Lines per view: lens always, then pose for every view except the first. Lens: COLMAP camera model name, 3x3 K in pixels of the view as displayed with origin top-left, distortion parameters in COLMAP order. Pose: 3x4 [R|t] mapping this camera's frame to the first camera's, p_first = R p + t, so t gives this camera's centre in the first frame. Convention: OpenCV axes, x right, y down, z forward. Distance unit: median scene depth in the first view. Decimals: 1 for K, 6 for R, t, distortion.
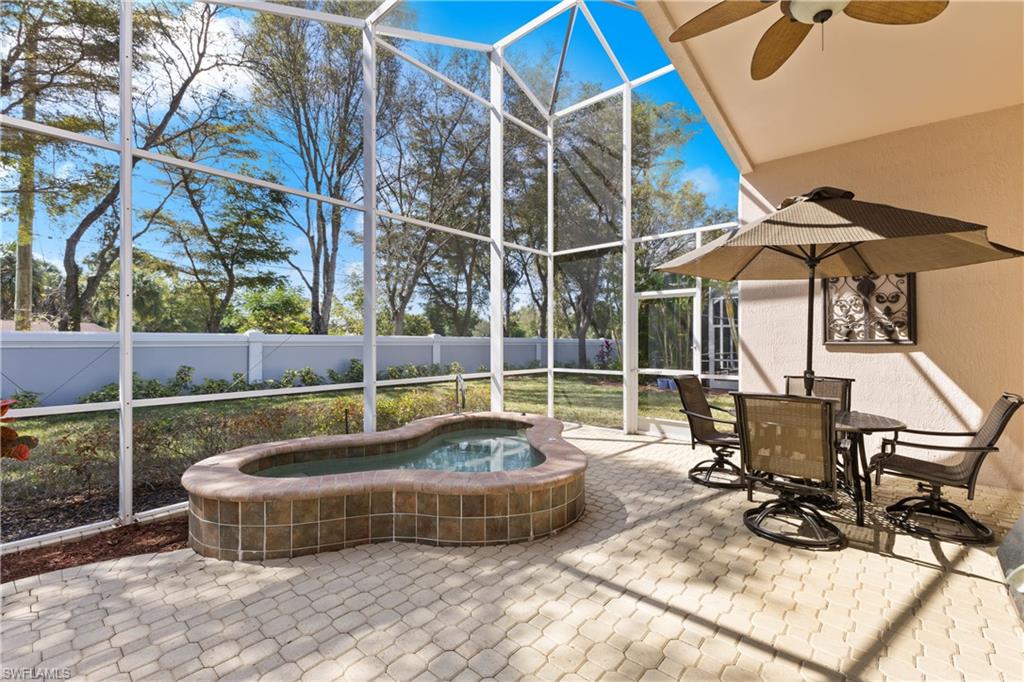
lens RADIAL K [[456.8, 0, 498.4], [0, 456.8, 335.0], [0, 0, 1]] dist [0.016460, 0.000224]
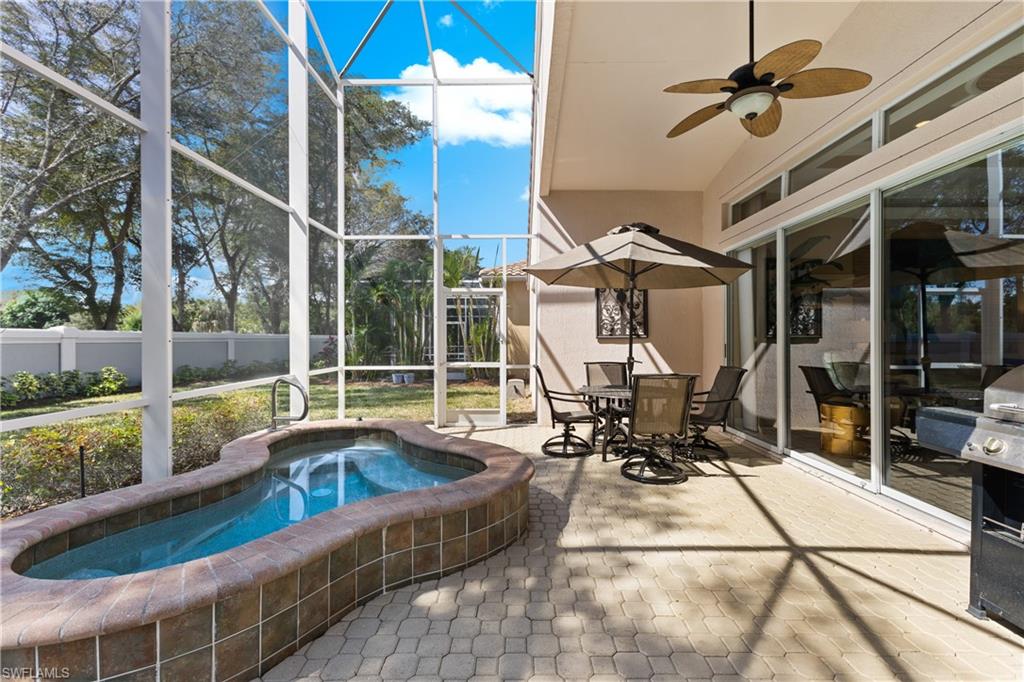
lens RADIAL K [[456.8, 0, 530.1], [0, 456.8, 338.1], [0, 0, 1]] dist [0.016460, 0.000224]
pose [[0.740609, -0.001913, 0.671933, -0.309821], [-0.007812, 0.999904, 0.011457, 0.006721], [-0.671891, -0.013735, 0.740523, 0.149137]]
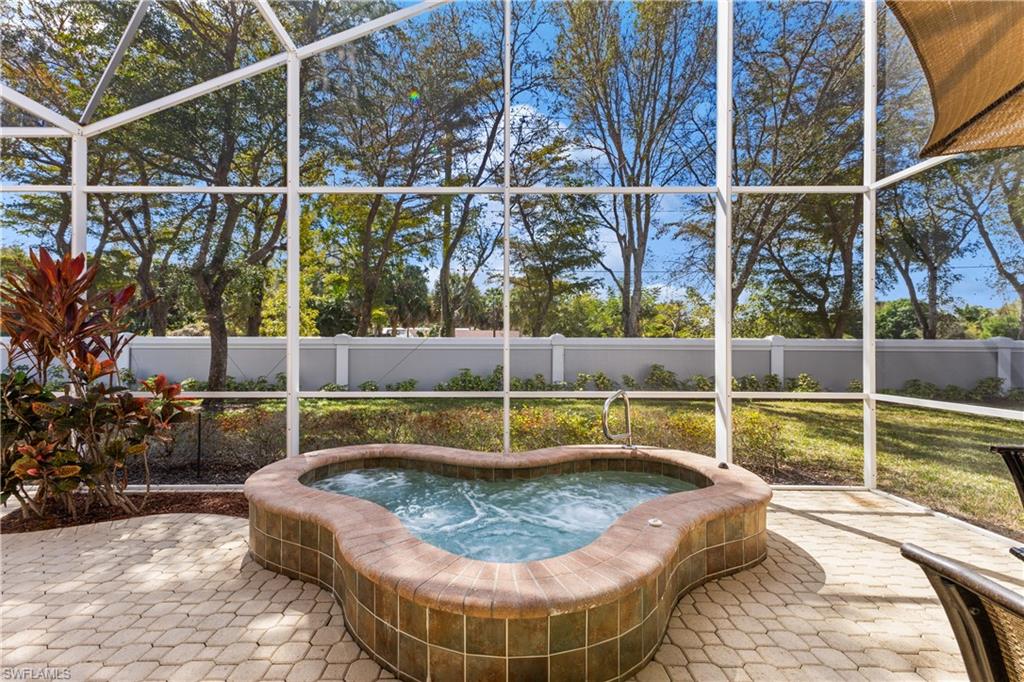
lens RADIAL K [[456.8, 0, 480.9], [0, 456.8, 345.5], [0, 0, 1]] dist [0.016460, 0.000224]
pose [[0.661528, 0.002548, -0.749916, 0.305951], [0.008776, 0.999899, 0.011139, 0.005518], [0.749869, -0.013950, 0.661439, 0.377446]]
